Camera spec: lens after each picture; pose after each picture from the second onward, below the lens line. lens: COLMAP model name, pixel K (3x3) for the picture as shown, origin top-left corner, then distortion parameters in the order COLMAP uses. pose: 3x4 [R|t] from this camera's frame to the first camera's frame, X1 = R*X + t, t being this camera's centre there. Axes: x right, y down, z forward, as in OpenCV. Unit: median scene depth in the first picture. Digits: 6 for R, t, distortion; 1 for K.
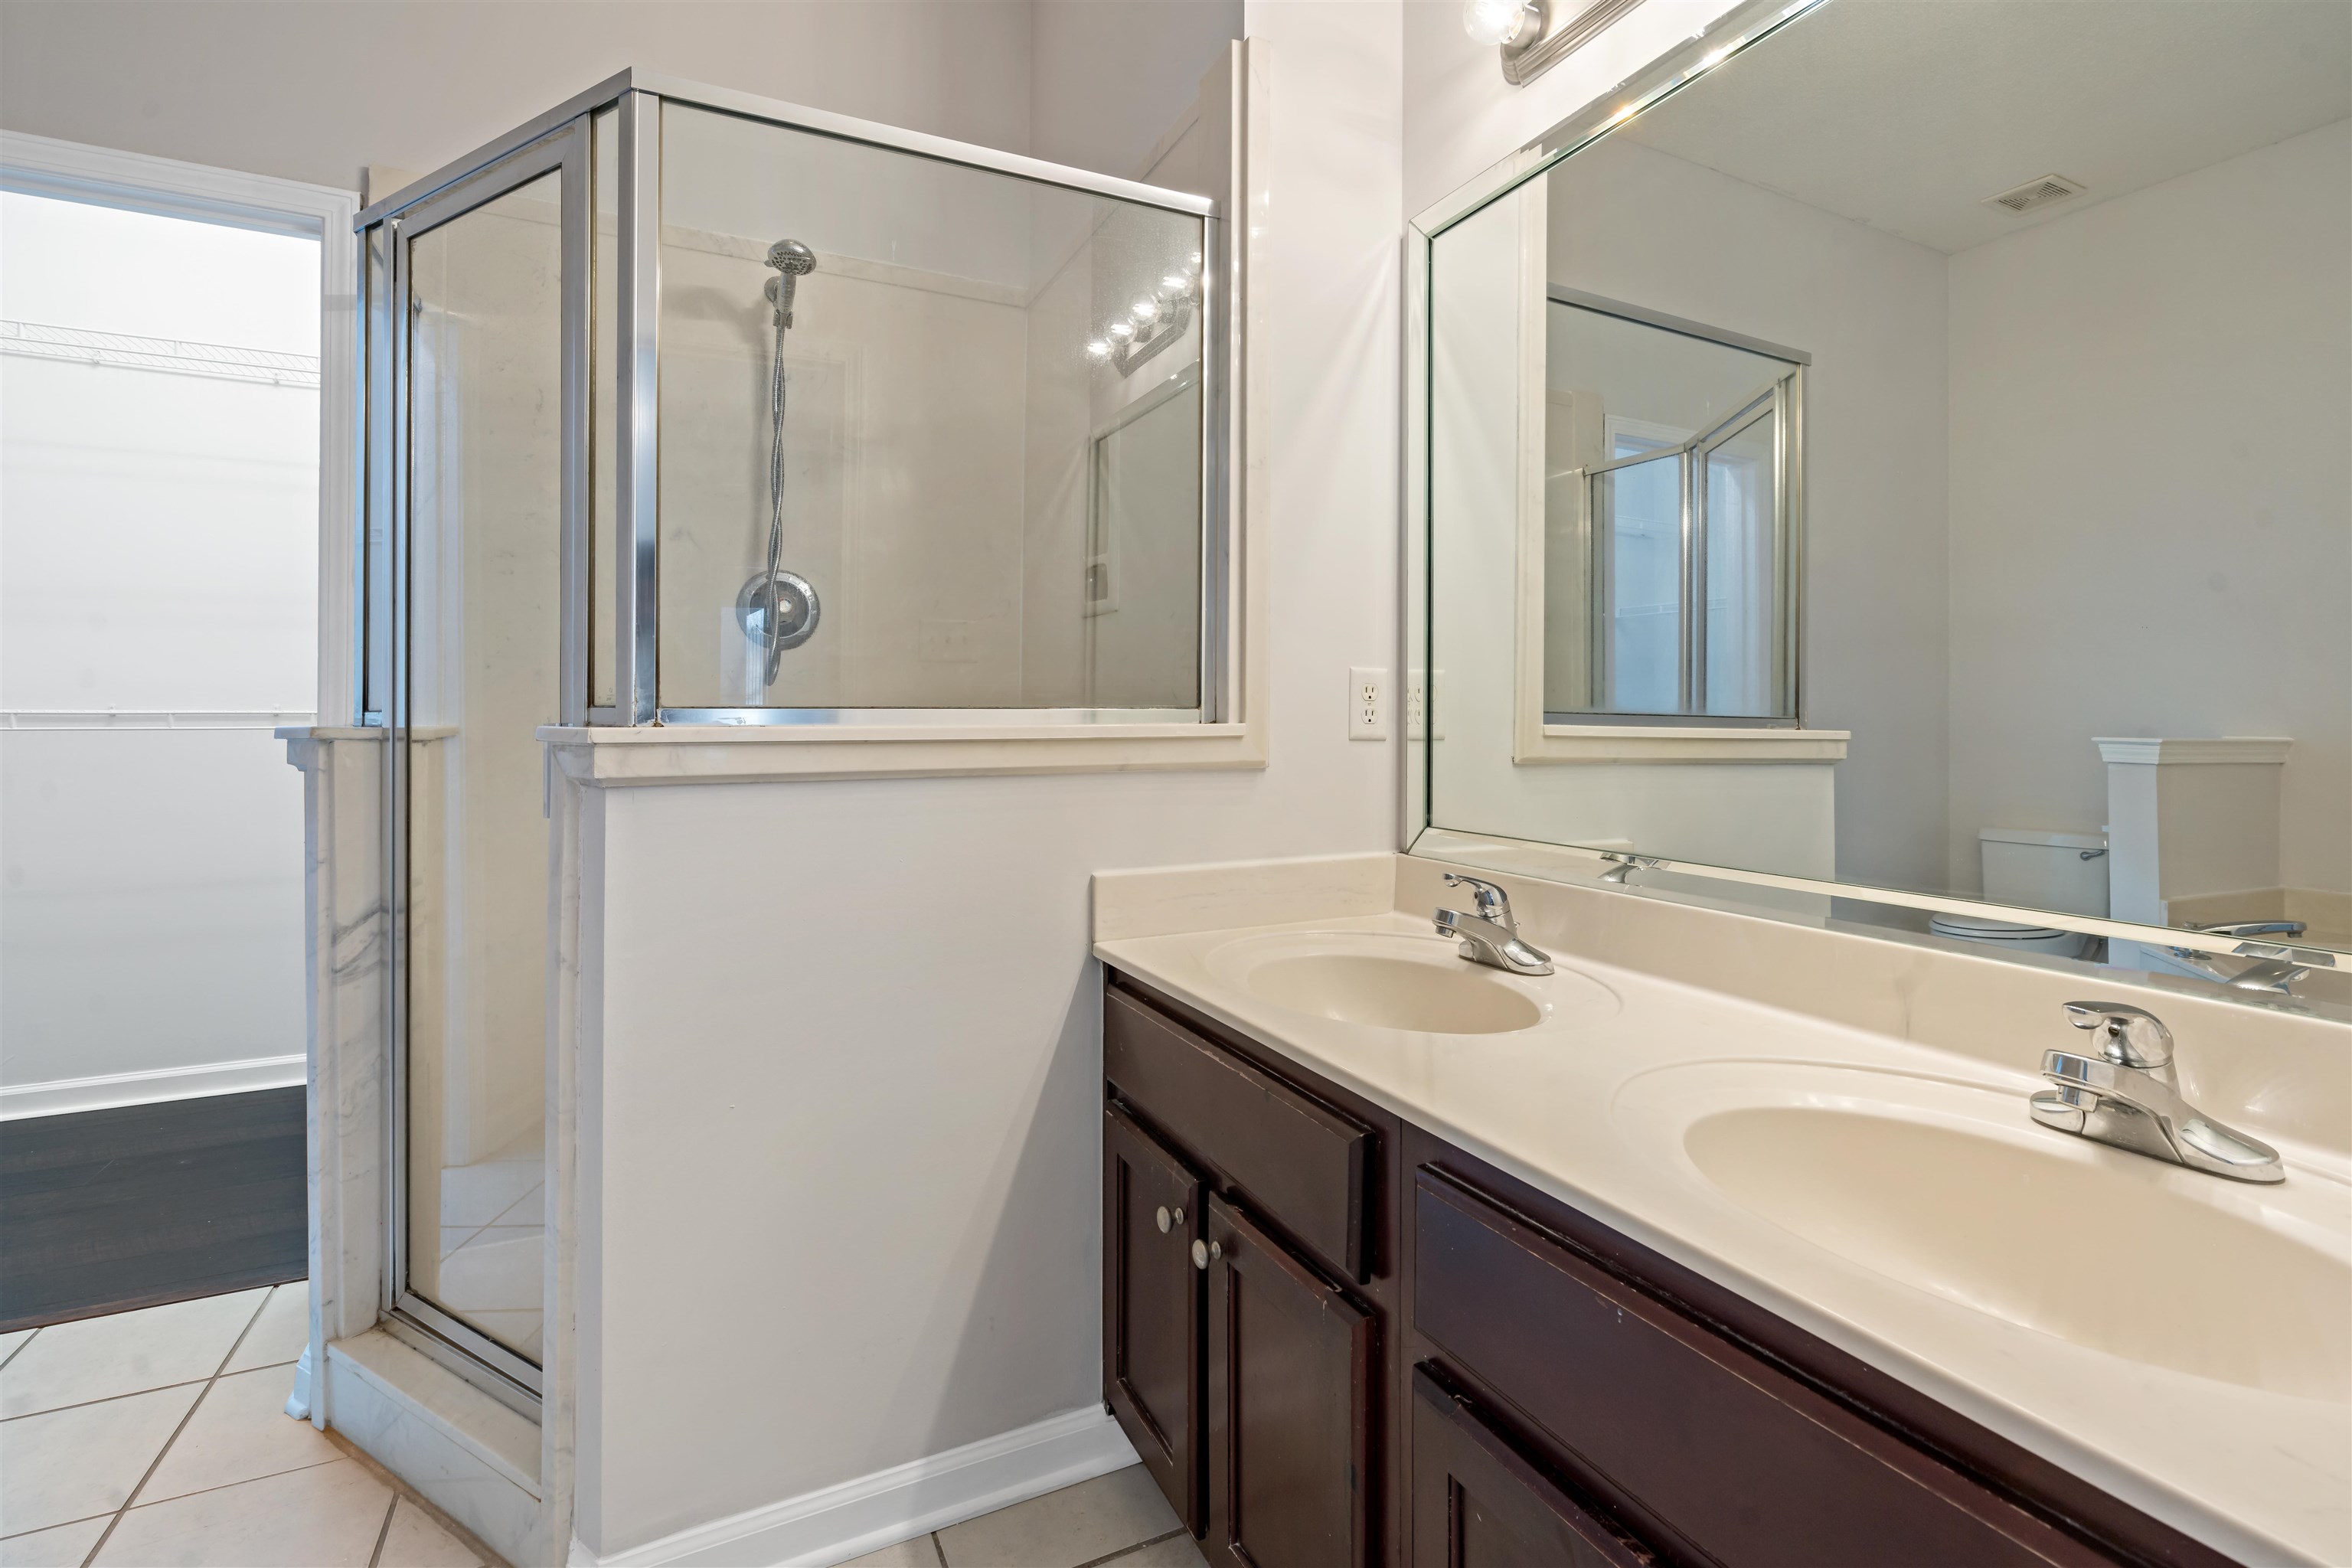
lens RADIAL K [[1075.2, 0, 1180.8], [0, 1075.2, 710.7], [0, 0, 1]] dist [-0.004122, -0.000504]
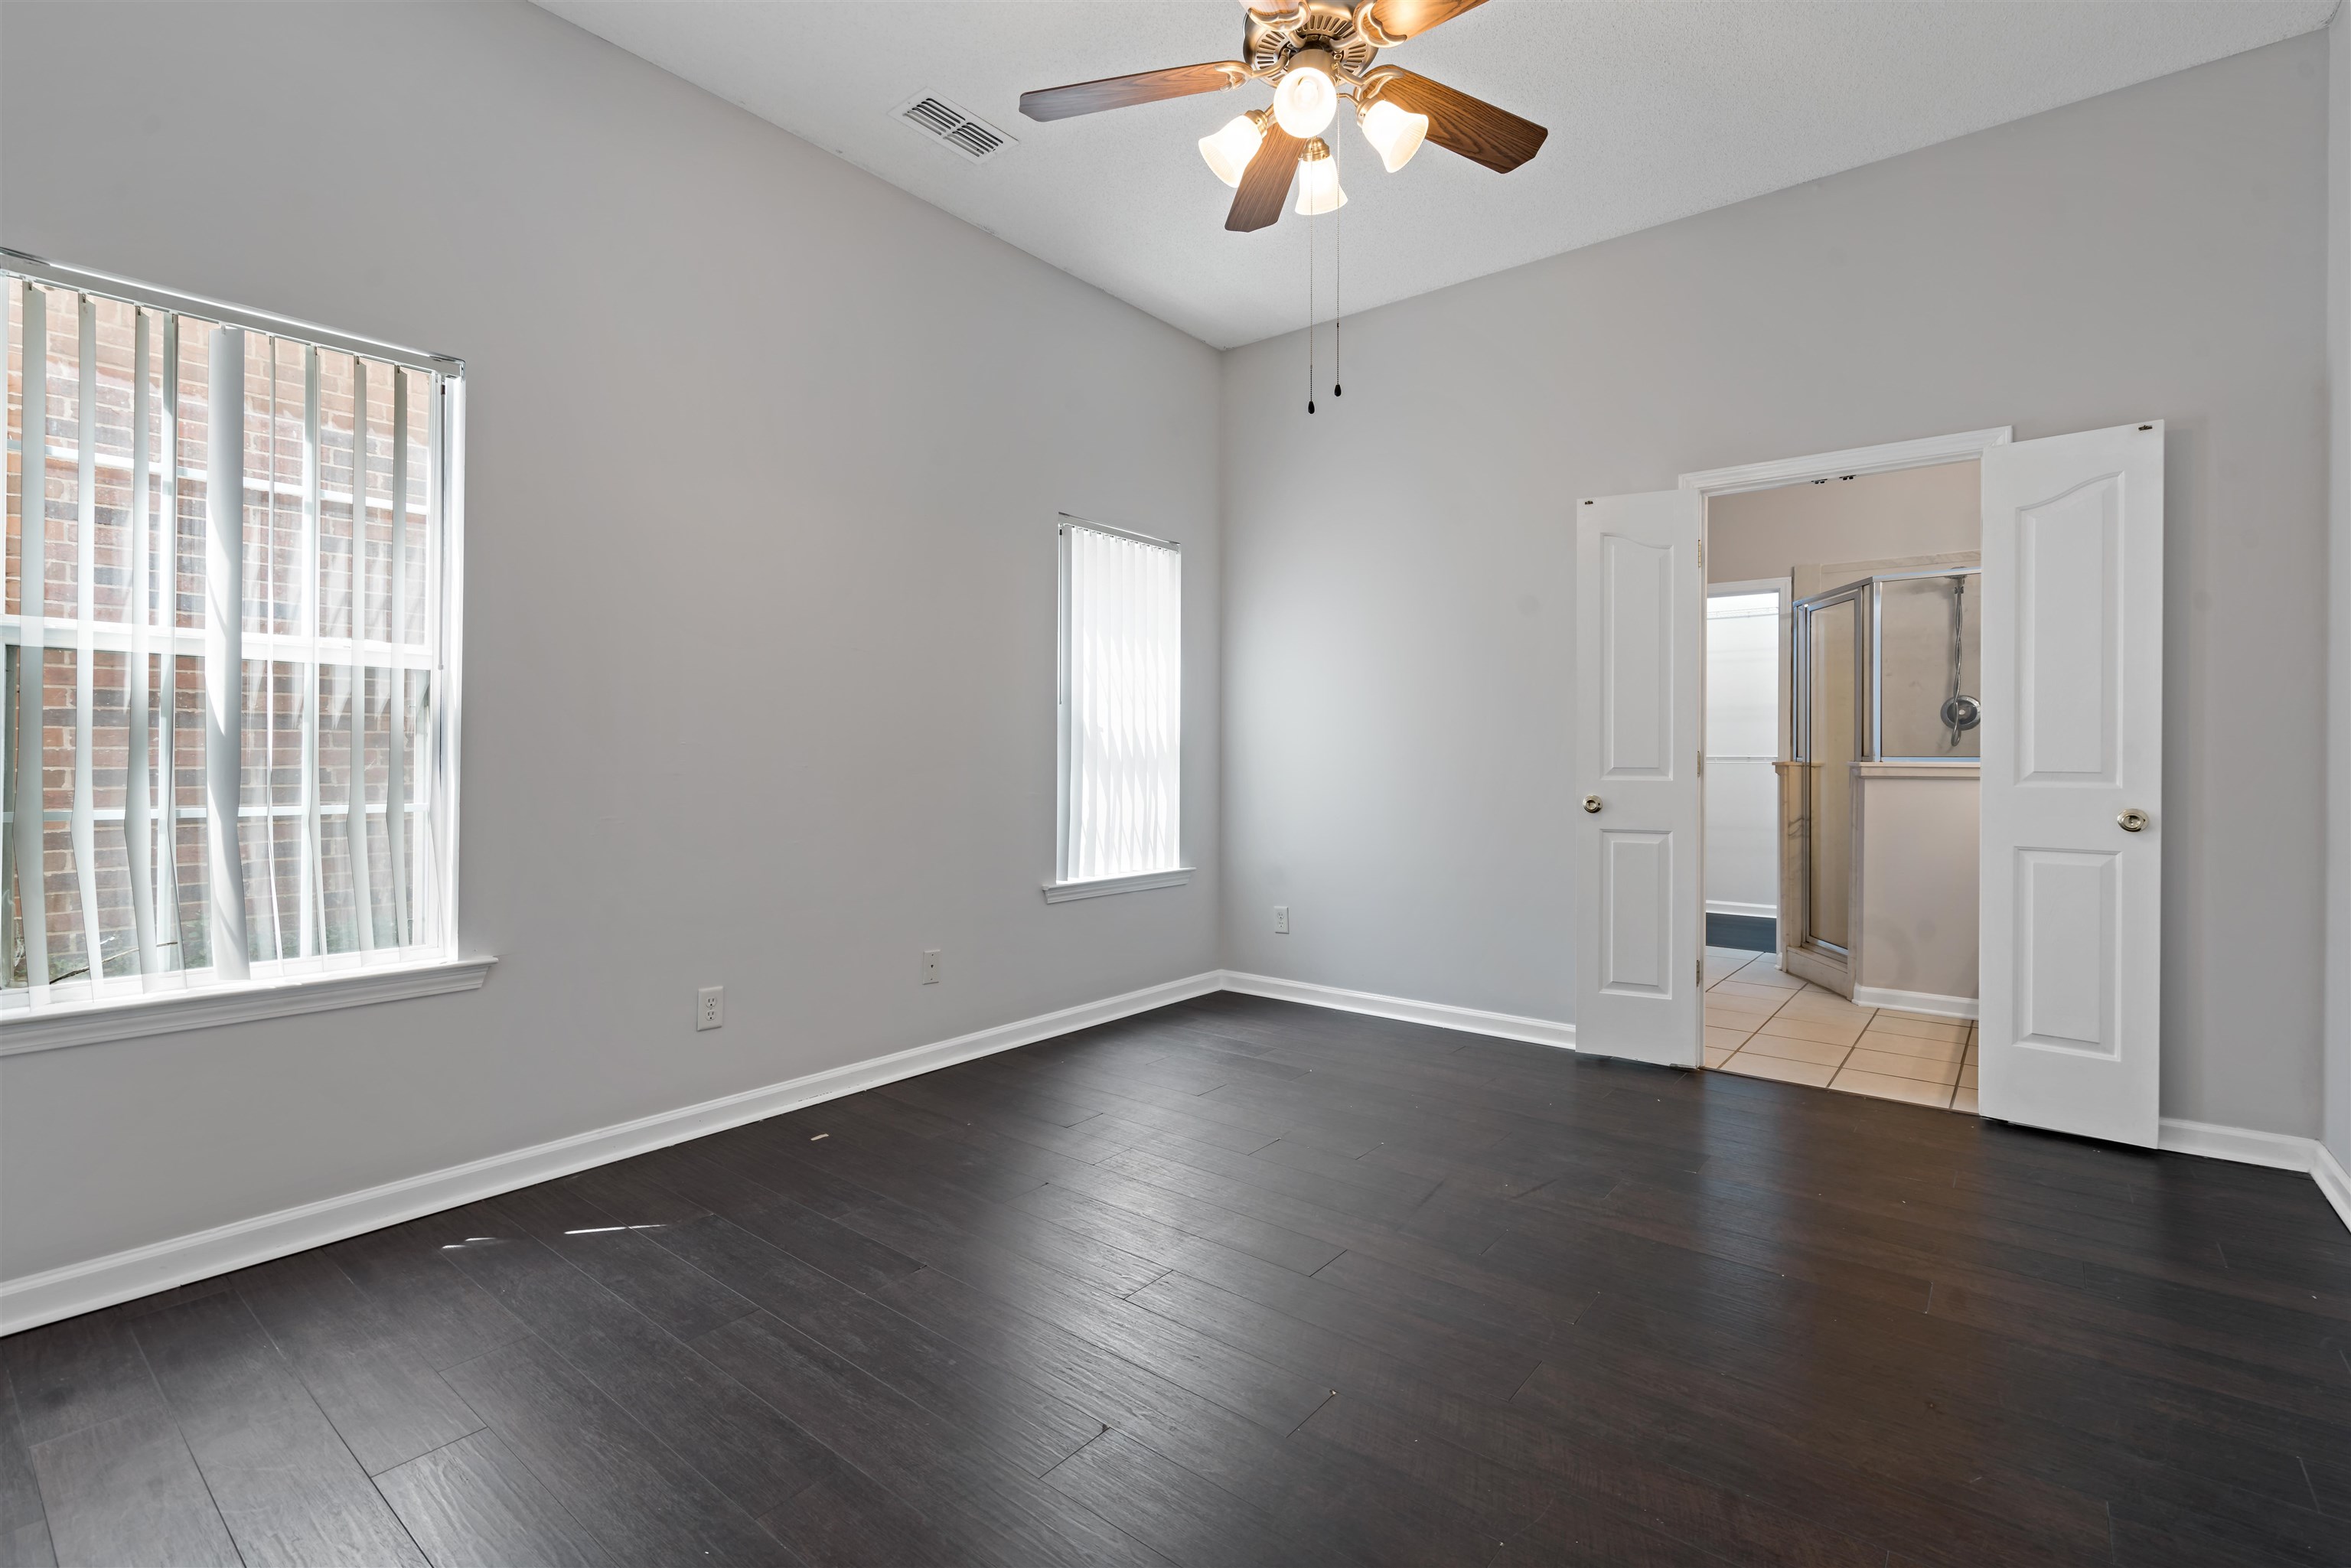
lens RADIAL K [[1076.8, 0, 1185.1], [0, 1076.8, 766.0], [0, 0, 1]] dist [-0.003622, 0.000166]
pose [[0.426074, 0.006109, -0.904668, 1.384132], [0.002922, 0.999963, 0.008129, -0.005337], [0.904684, -0.006106, 0.426040, -2.048119]]
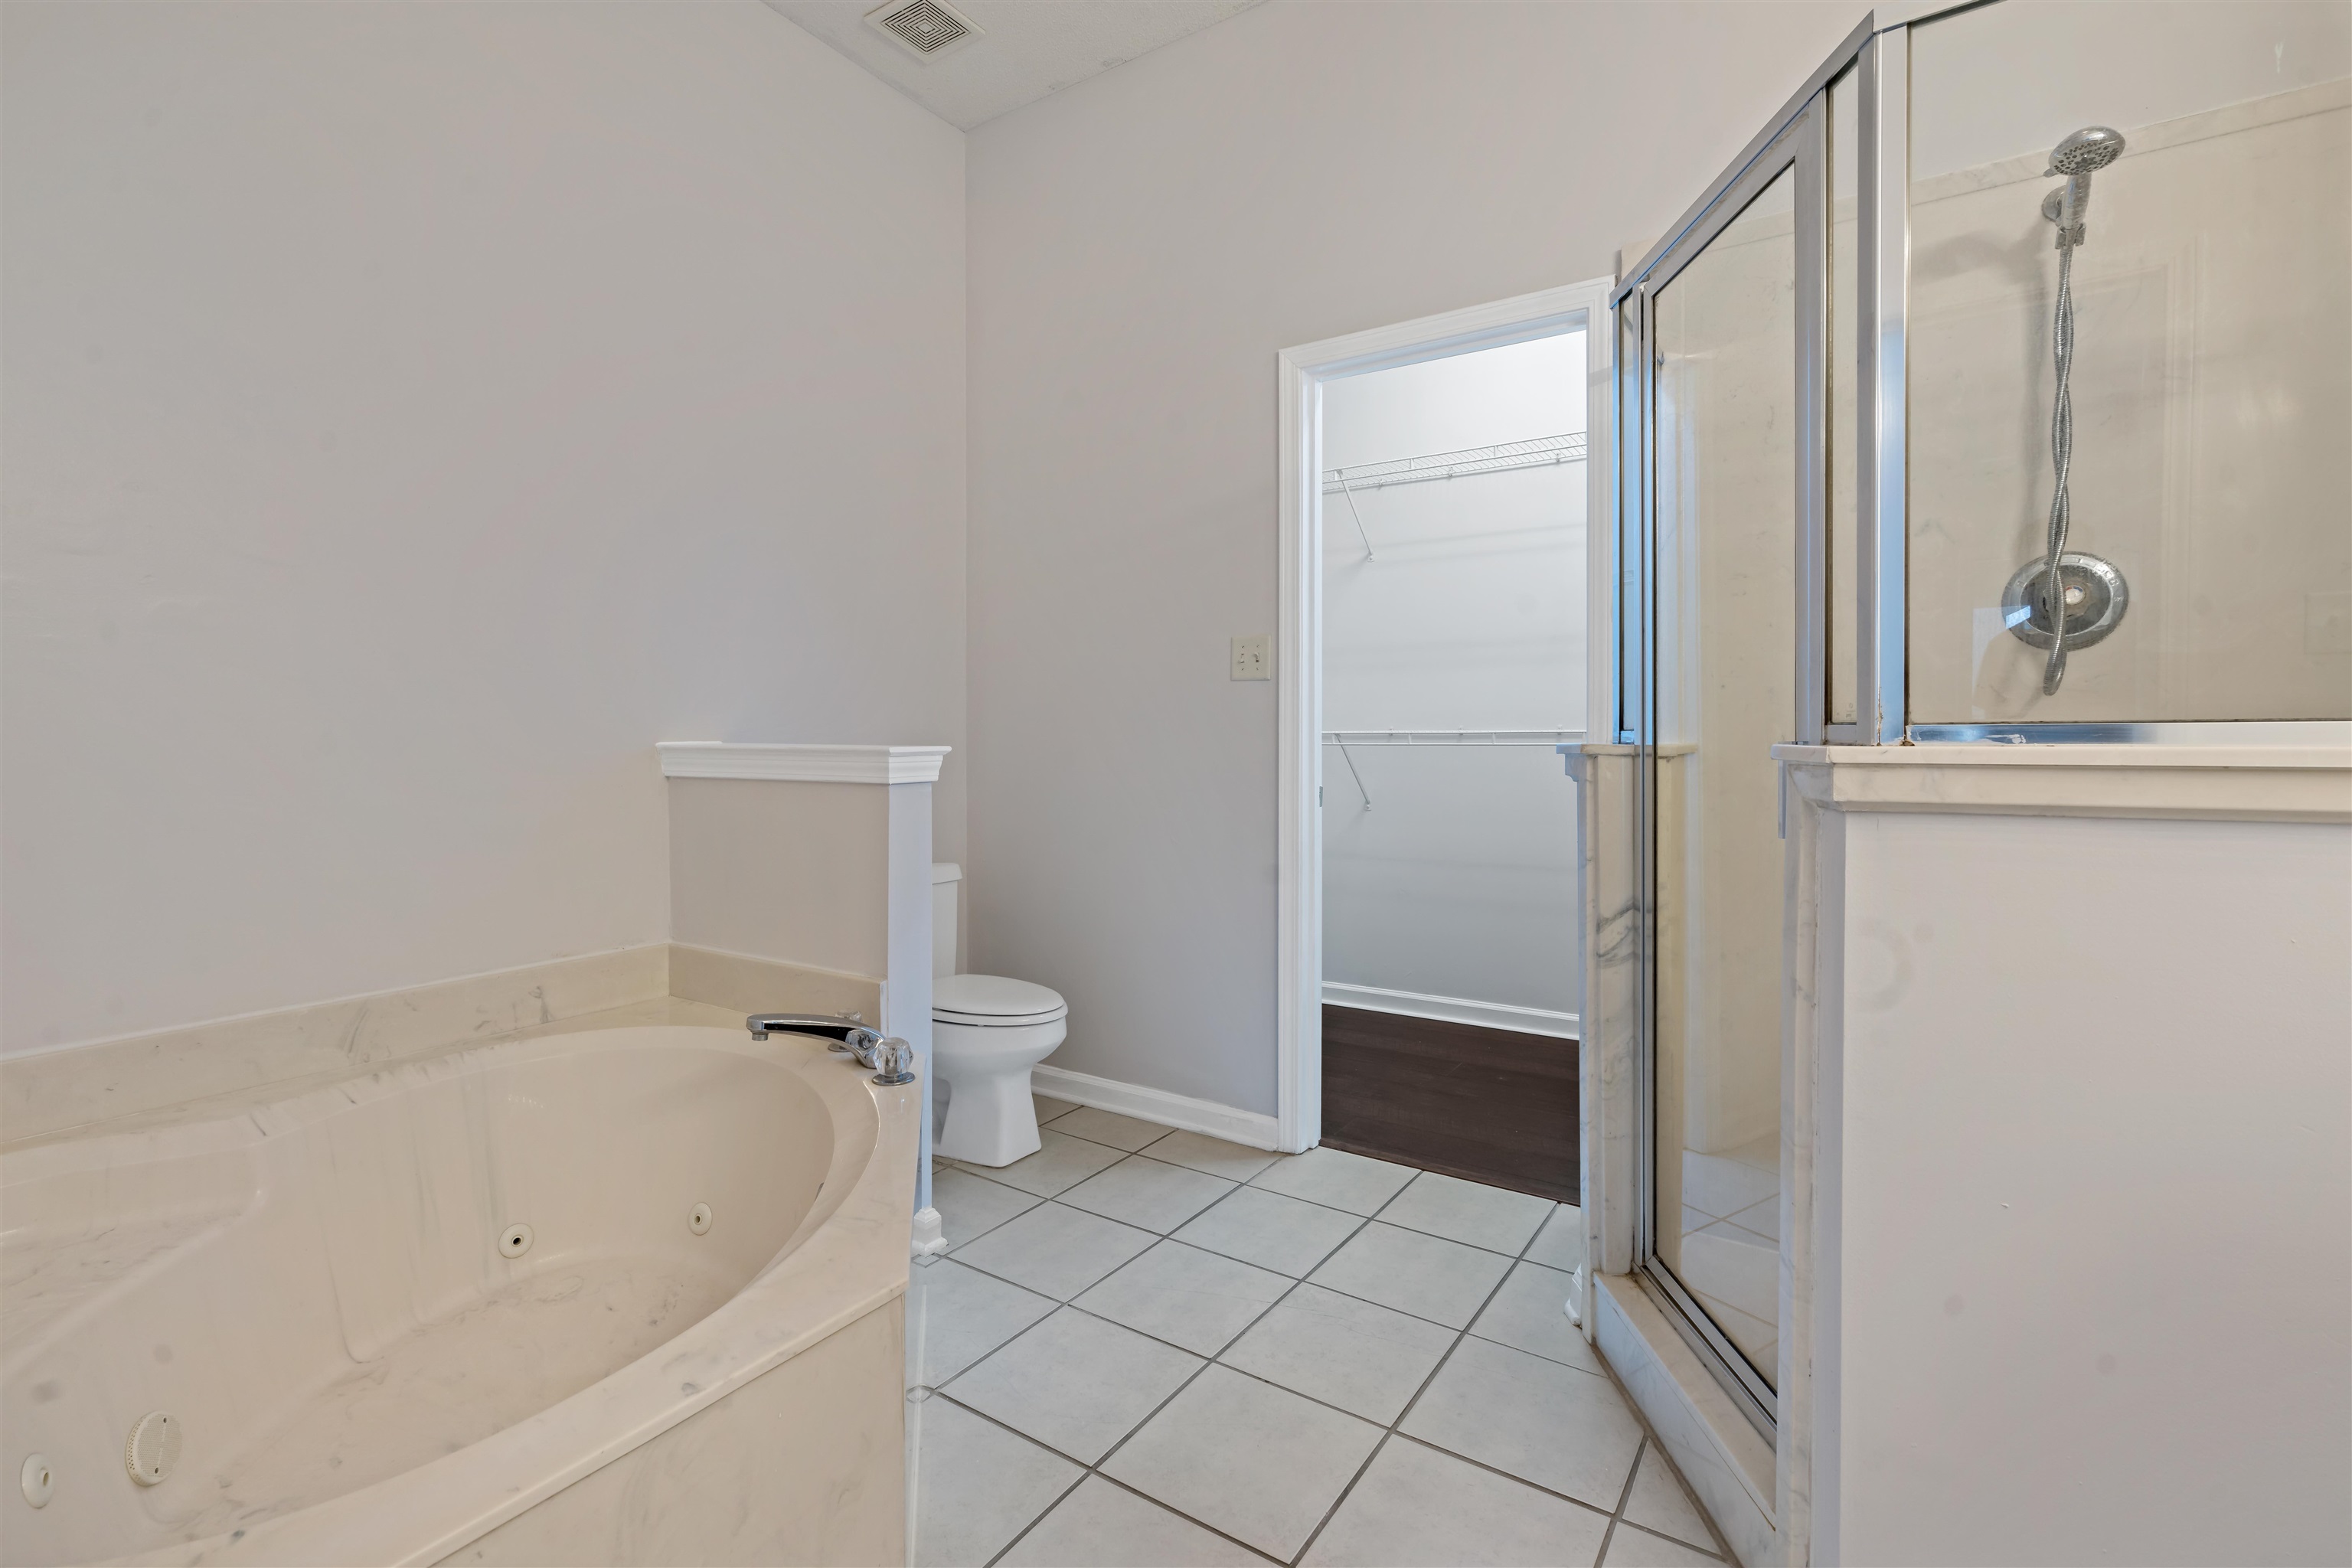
lens RADIAL K [[1057.5, 0, 1181.8], [0, 1057.5, 744.6], [0, 0, 1]] dist [-0.002745, 0.000823]
pose [[0.502158, 0.005070, -0.864761, -0.028374], [0.007901, 0.999914, 0.010450, 0.000111], [0.864740, -0.012080, 0.502075, 0.038700]]
